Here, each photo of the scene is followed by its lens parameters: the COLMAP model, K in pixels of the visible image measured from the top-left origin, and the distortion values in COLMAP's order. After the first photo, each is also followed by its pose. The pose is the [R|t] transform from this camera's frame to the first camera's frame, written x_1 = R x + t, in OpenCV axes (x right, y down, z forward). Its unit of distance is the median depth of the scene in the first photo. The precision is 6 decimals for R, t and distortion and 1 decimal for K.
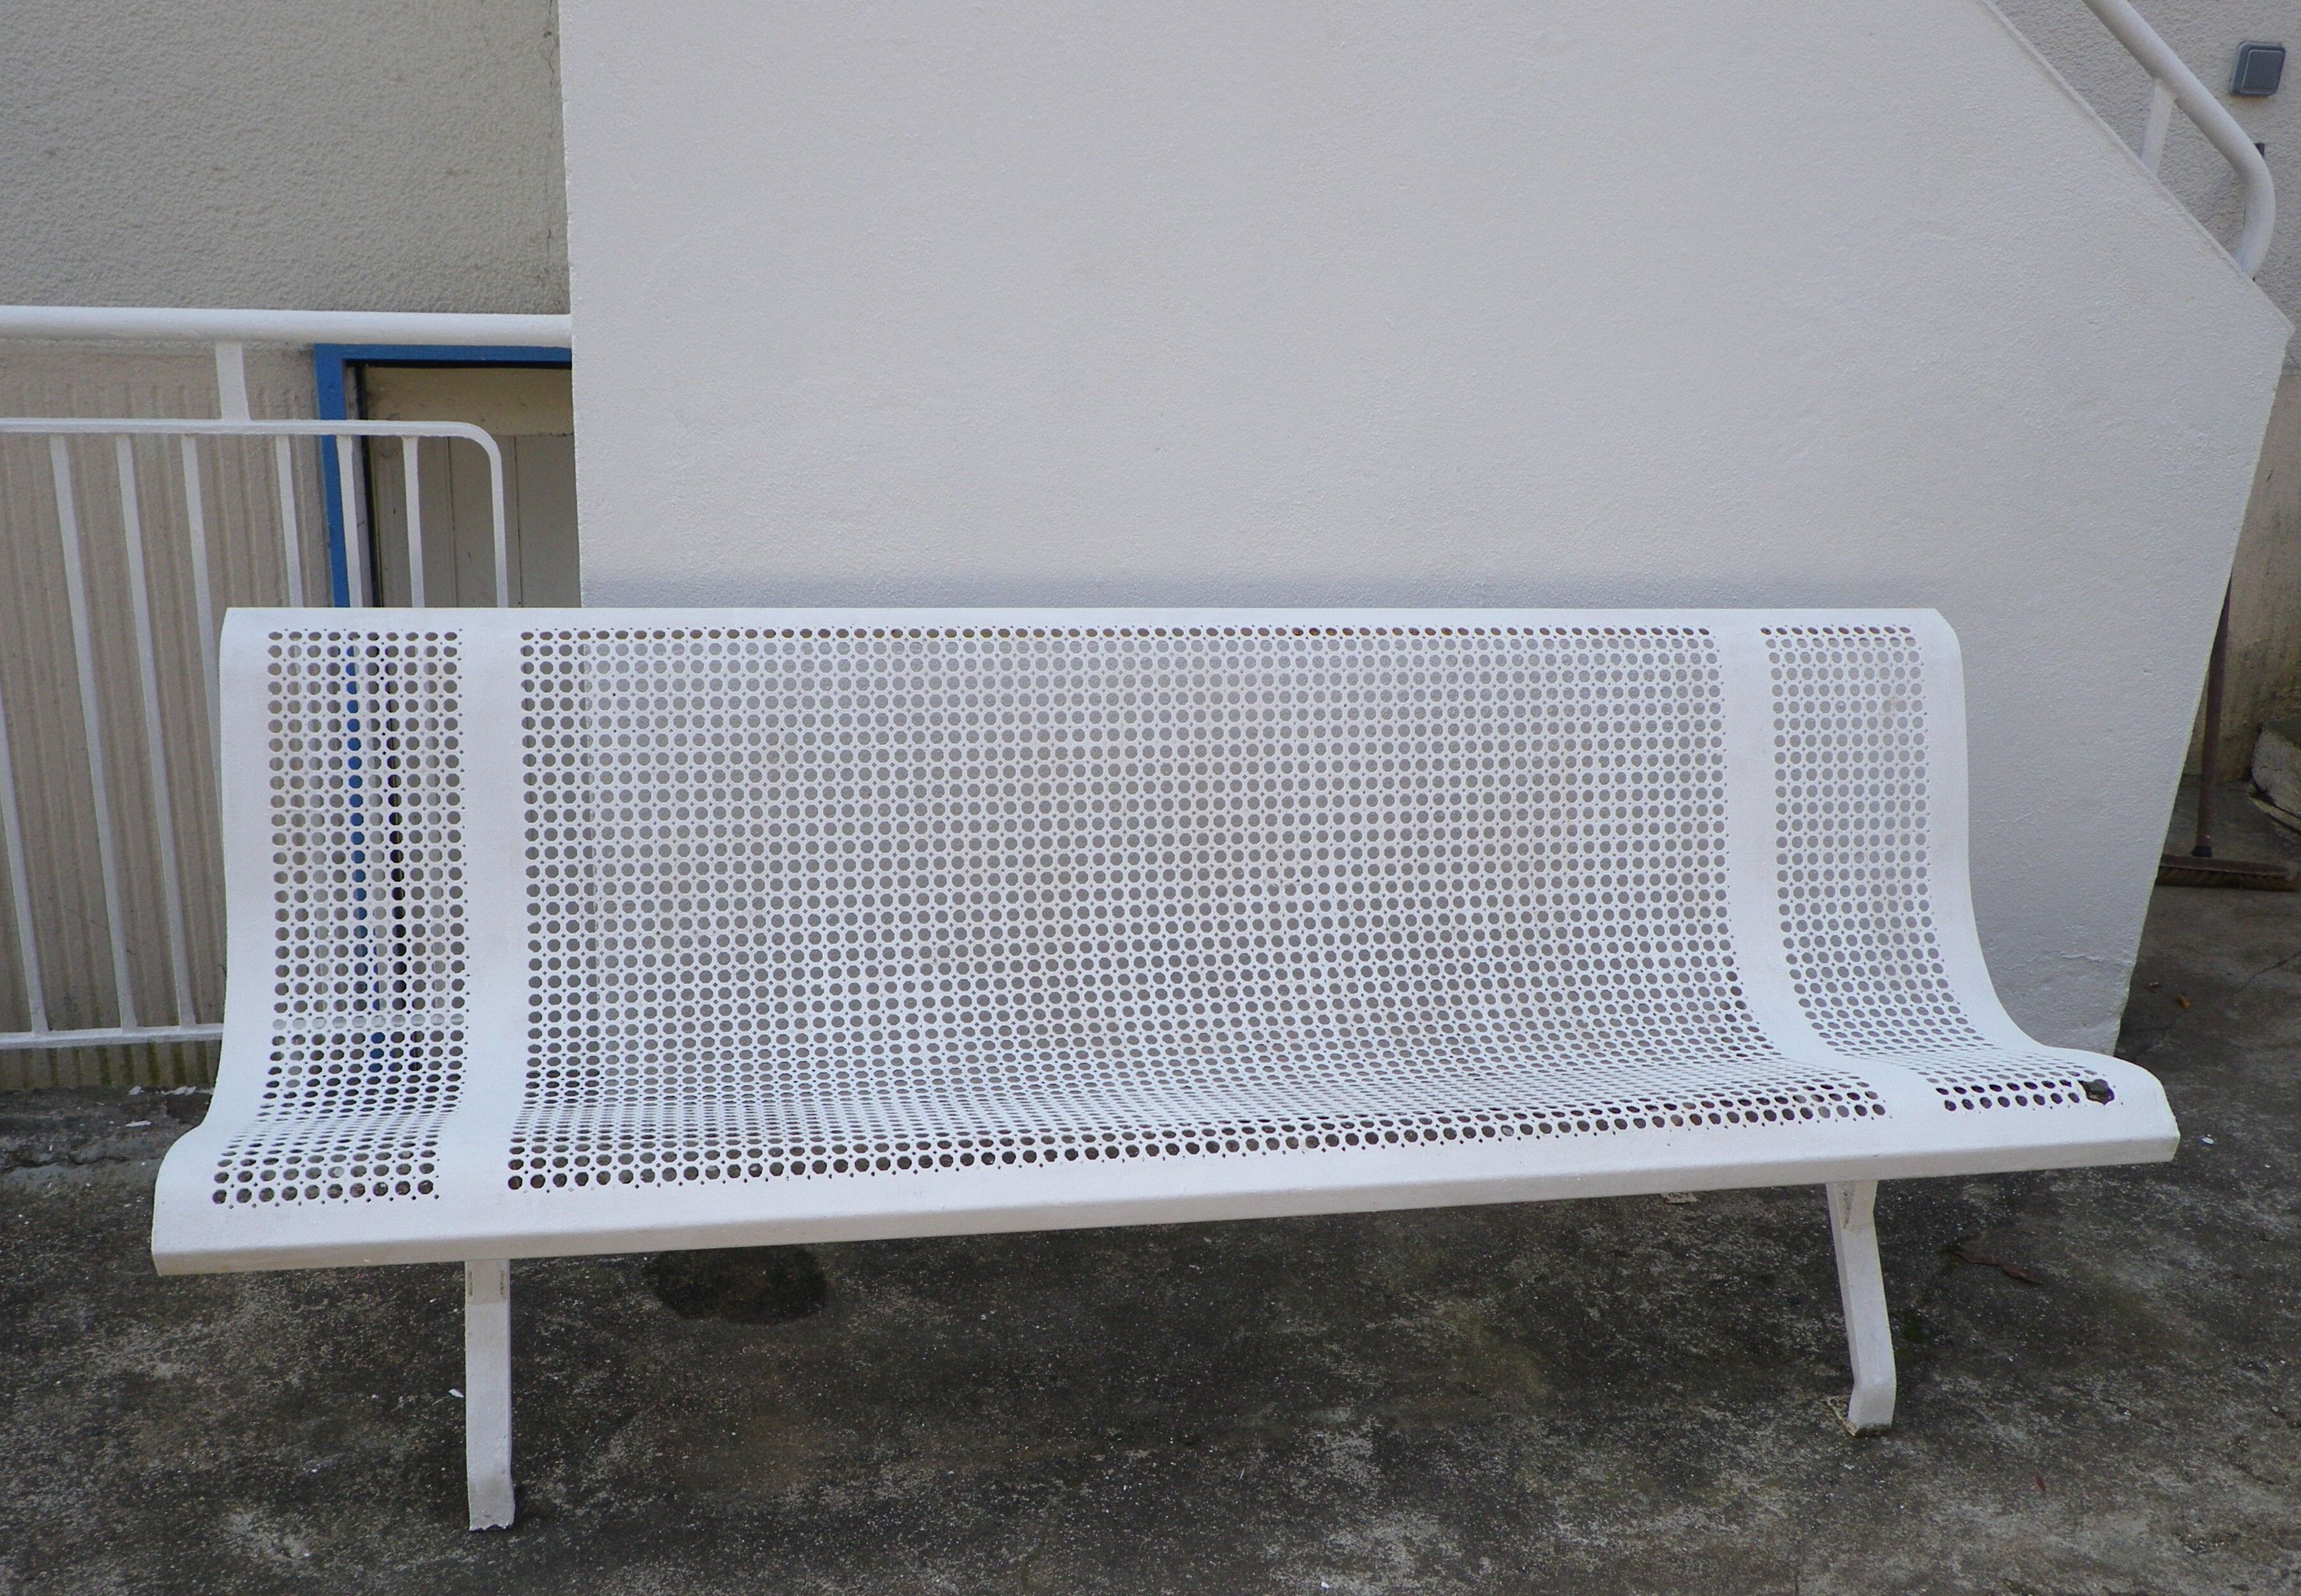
lens RADIAL K [[2317.9, 0, 1105.5], [0, 2317.9, 930.2], [0, 0, 1]] dist [0.002177, 0.007118]
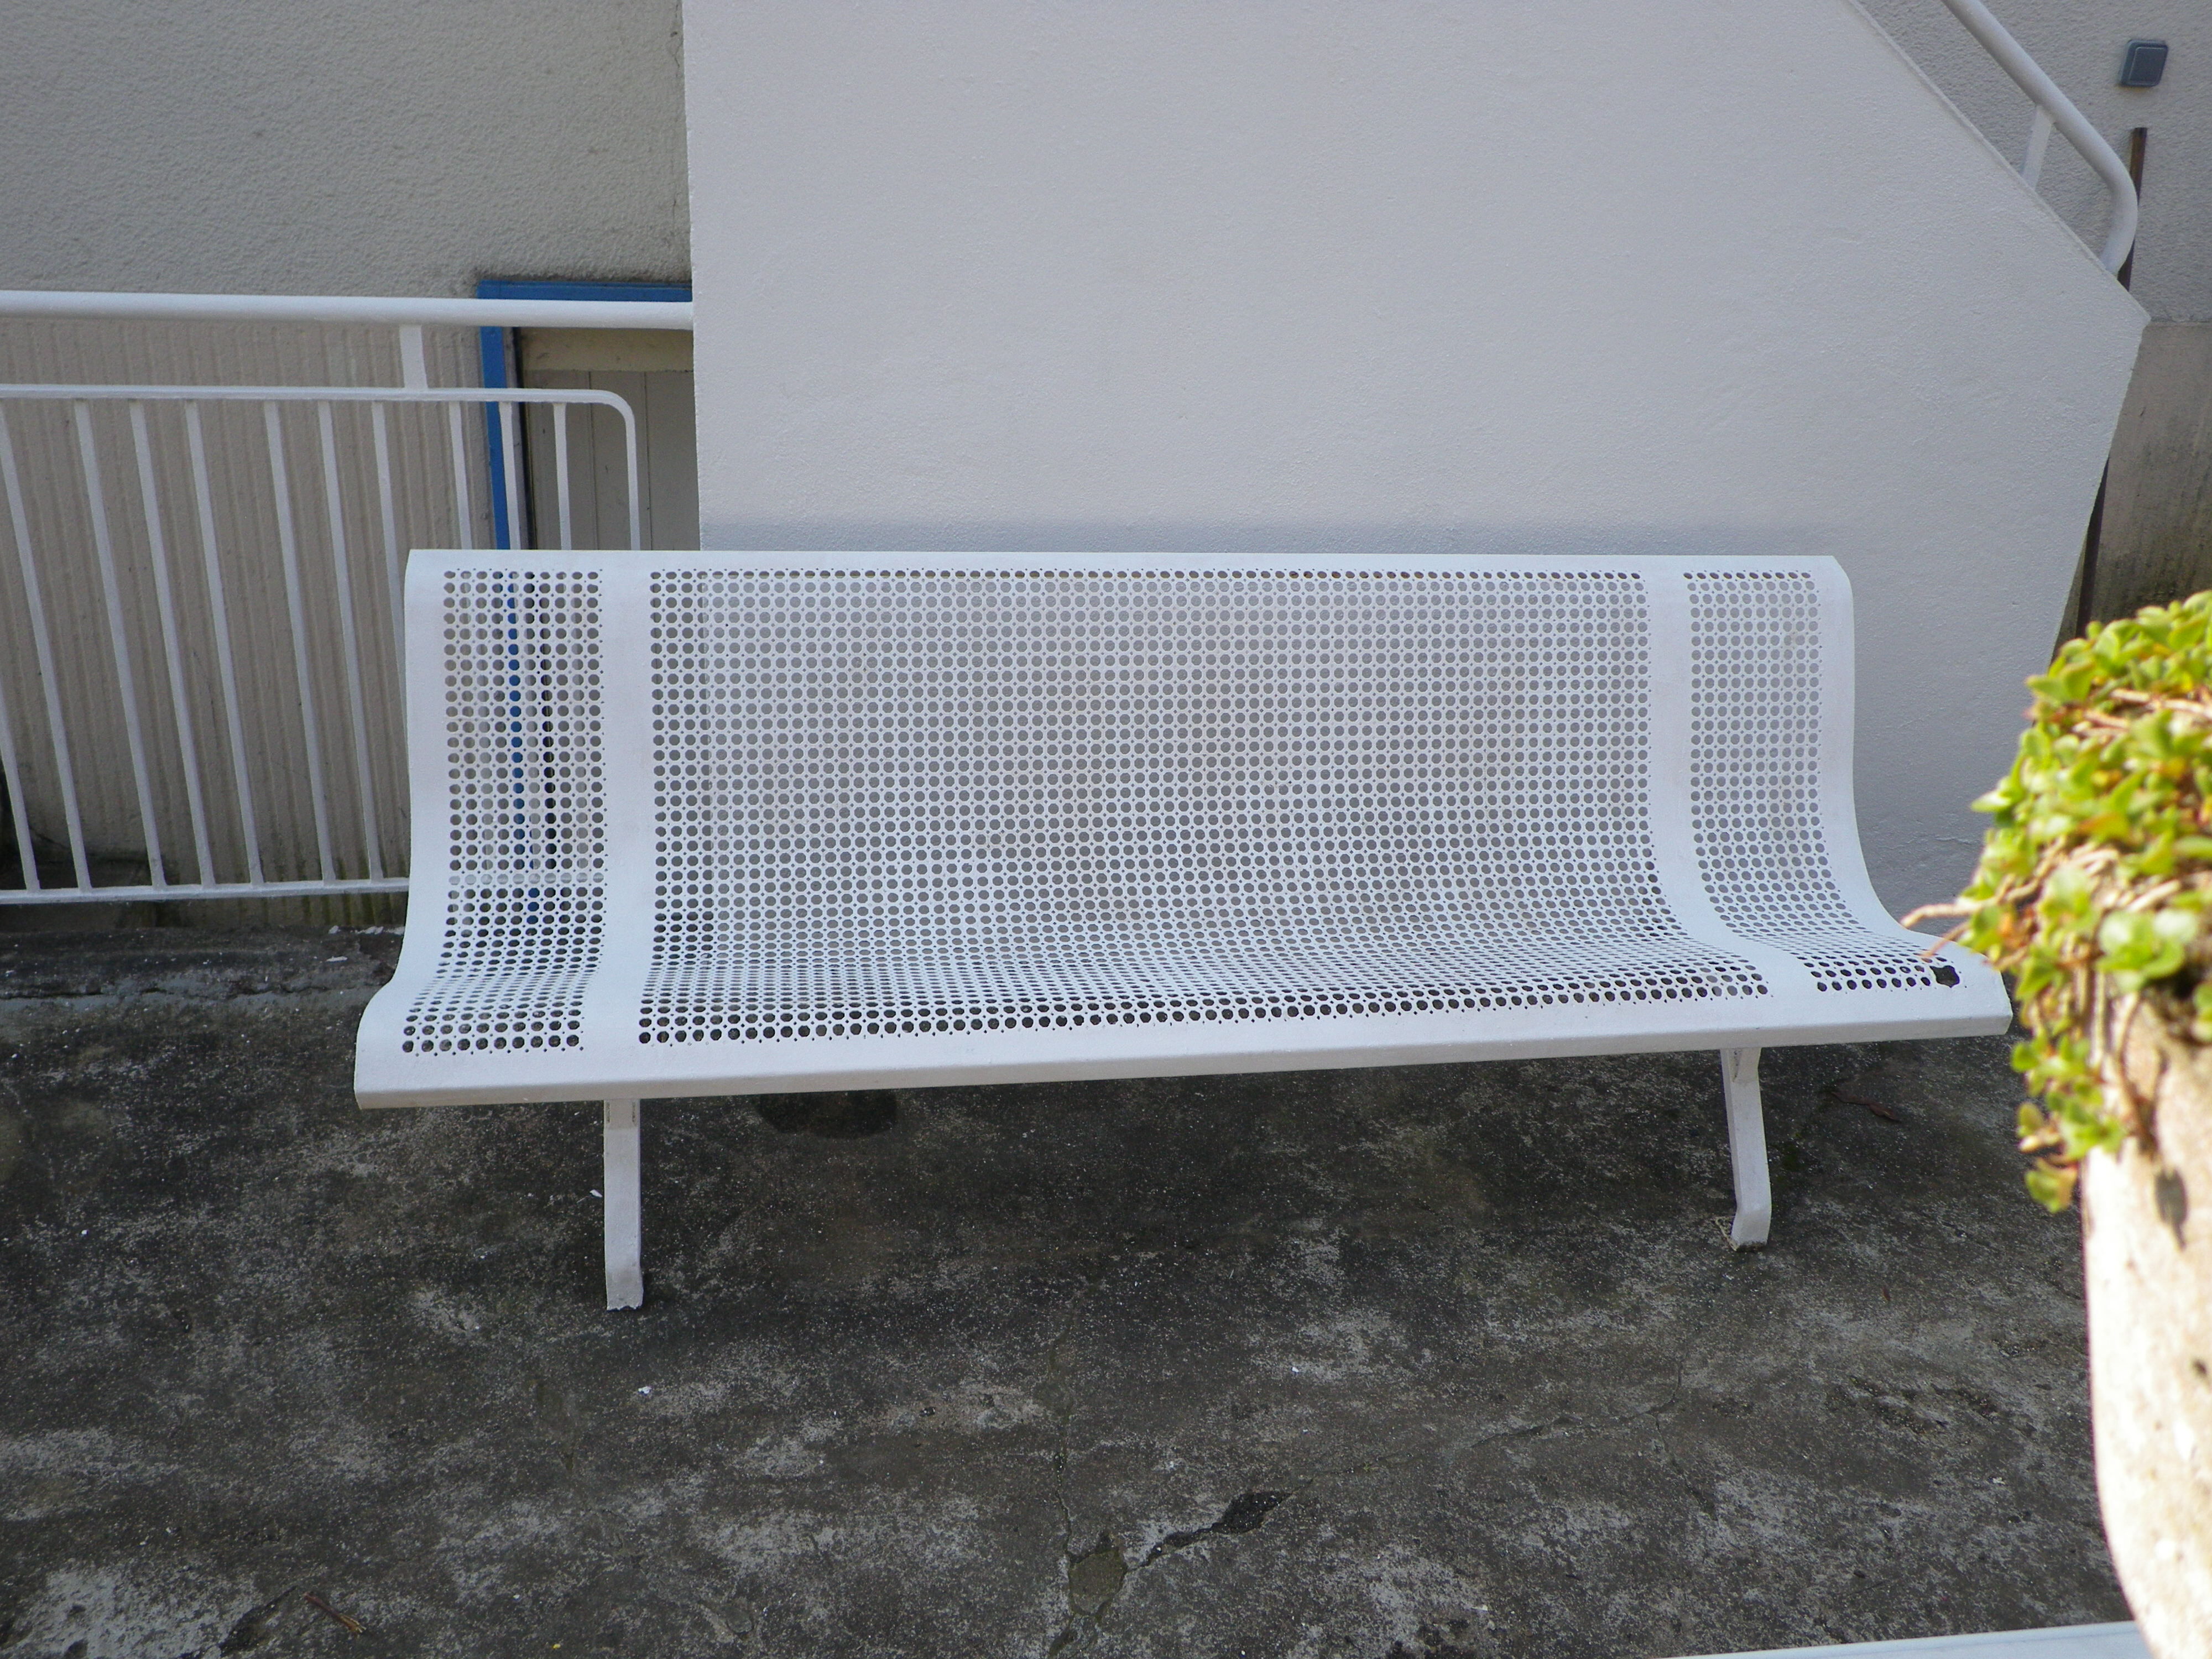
lens RADIAL K [[2004.7, 0, 1106.0], [0, 2004.7, 829.5], [0, 0, 1]] dist [0.003365, 0.003758]
pose [[0.999642, 0.016892, -0.020750, 0.009825], [-0.015784, 0.998499, 0.052441, -0.052561], [0.021605, -0.052095, 0.998408, -0.047978]]
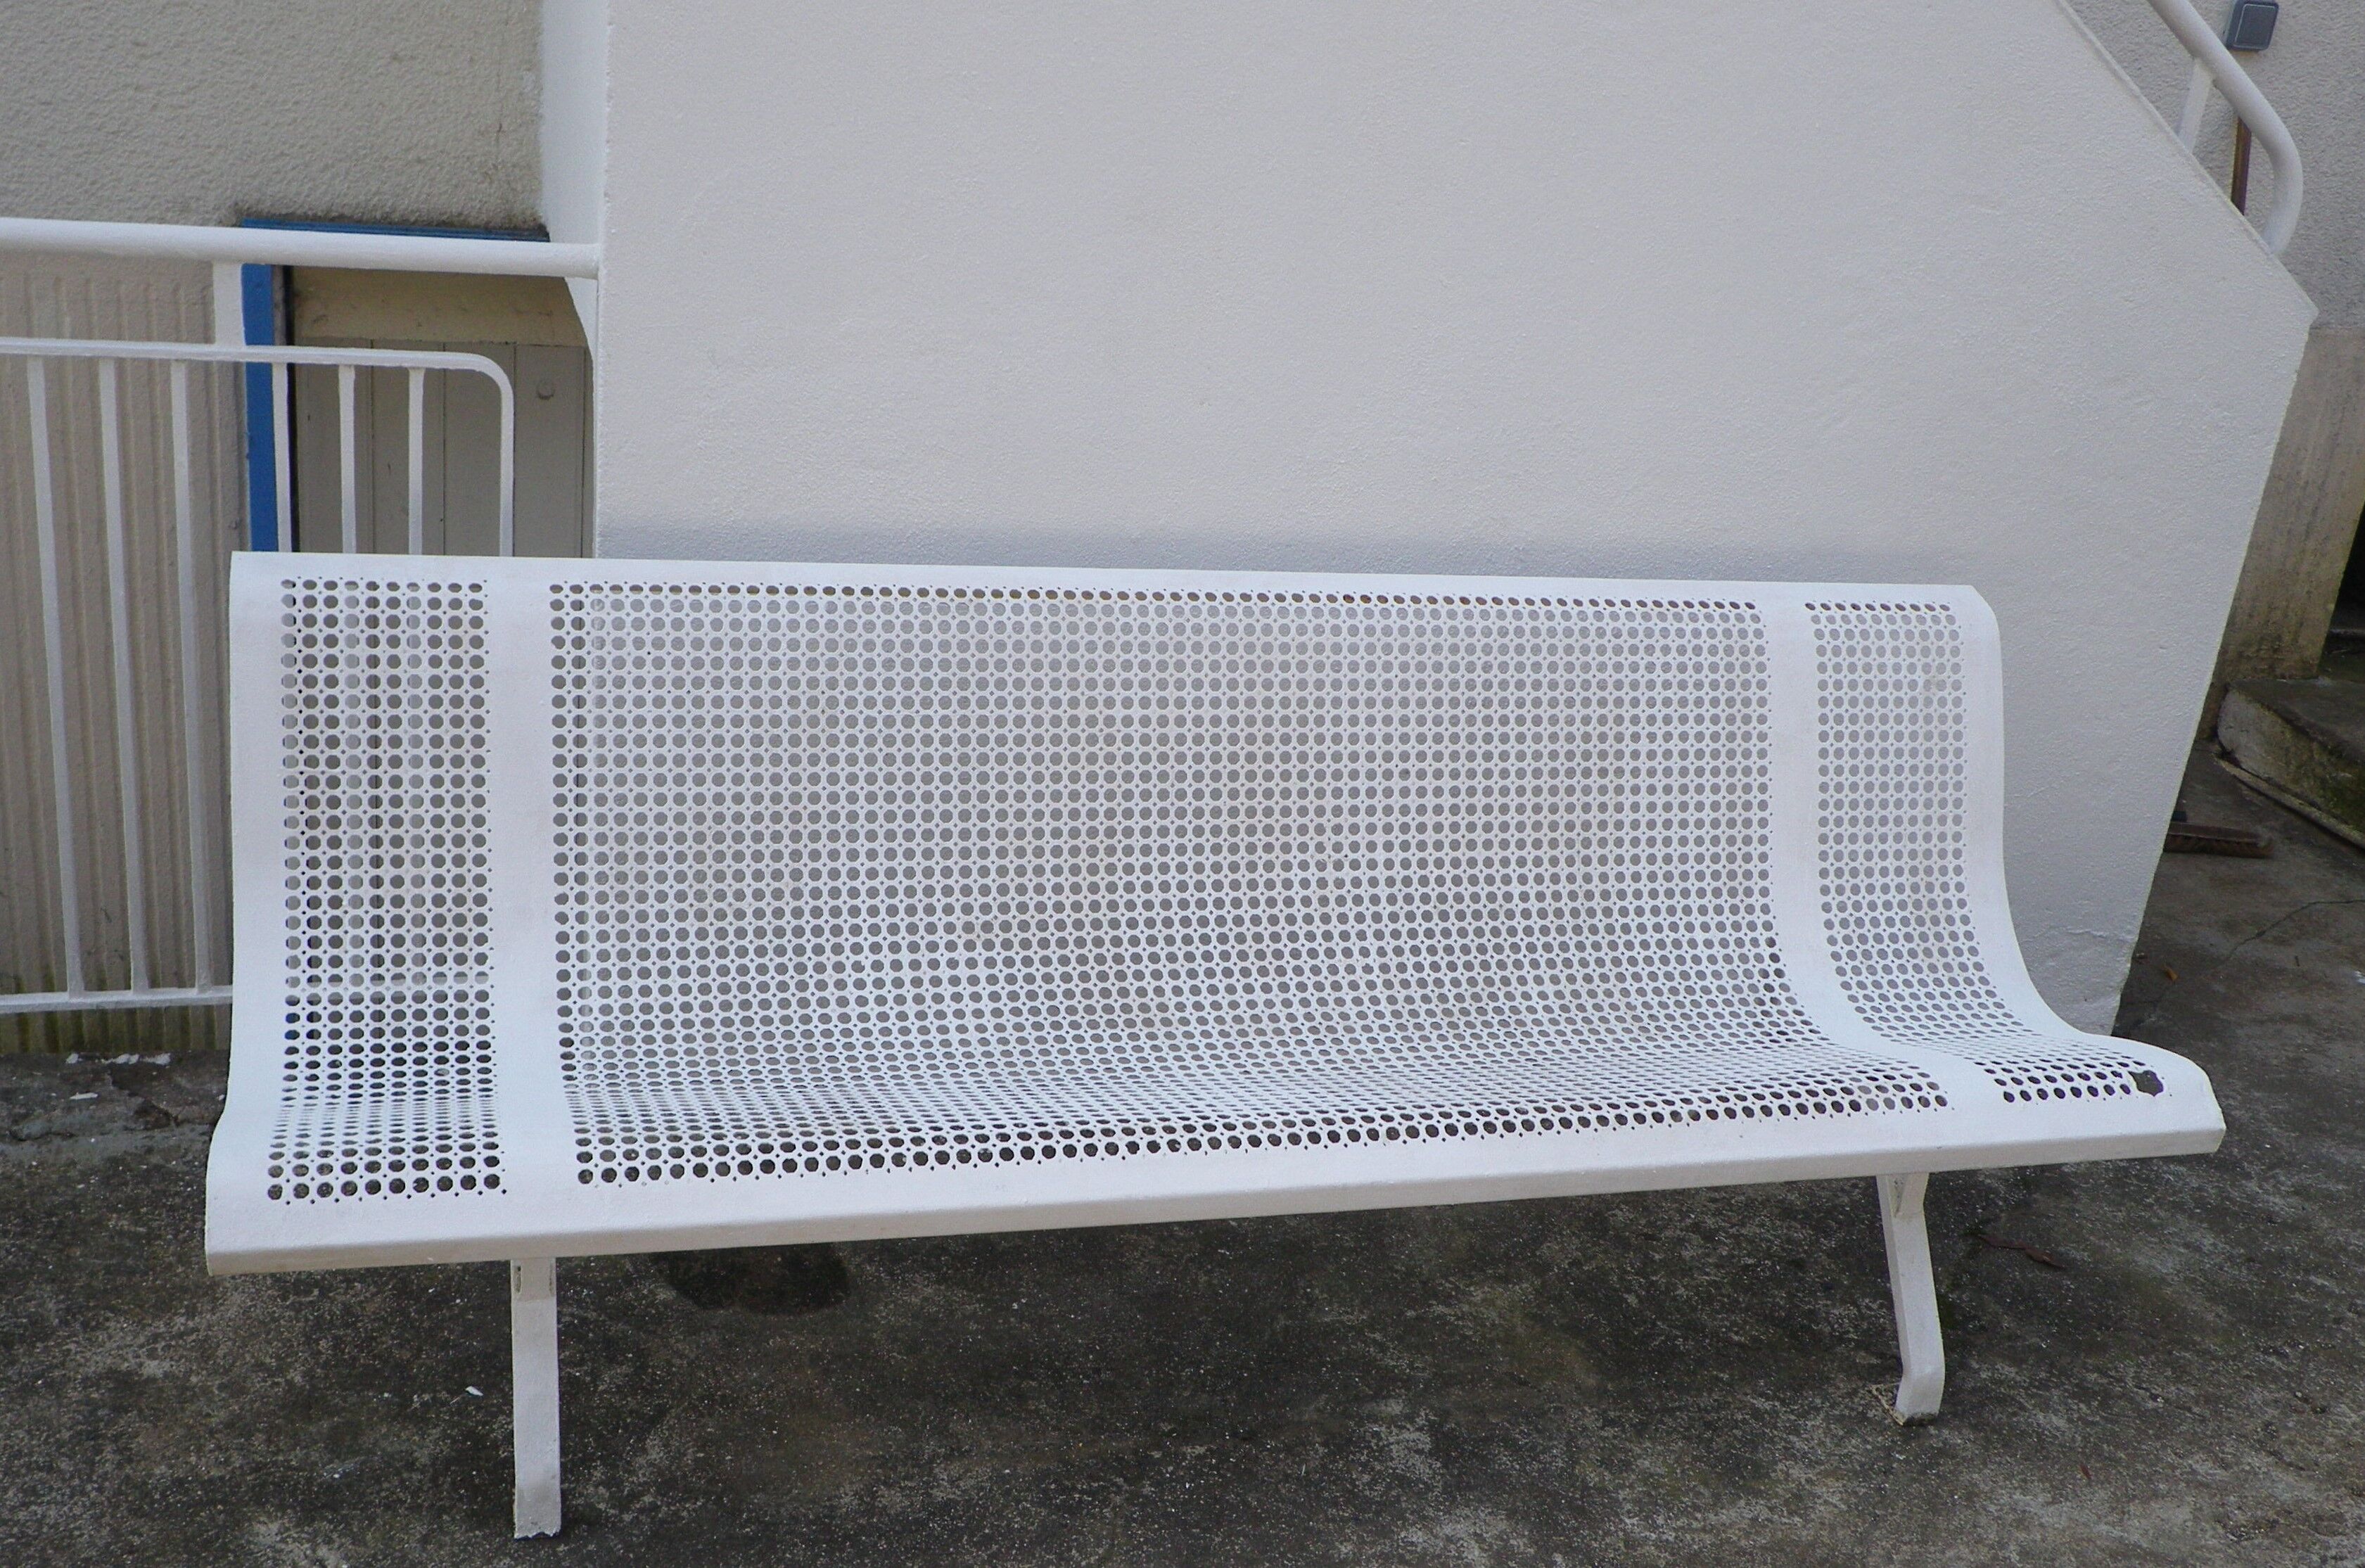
lens RADIAL K [[2552.4, 0, 1141.6], [0, 2552.4, 866.6], [0, 0, 1]] dist [0.002901, 0.005465]
pose [[0.995261, 0.013882, 0.096239, -0.109828], [-0.014984, 0.999830, 0.010742, -0.028466], [-0.096074, -0.012133, 0.995300, -0.057322]]
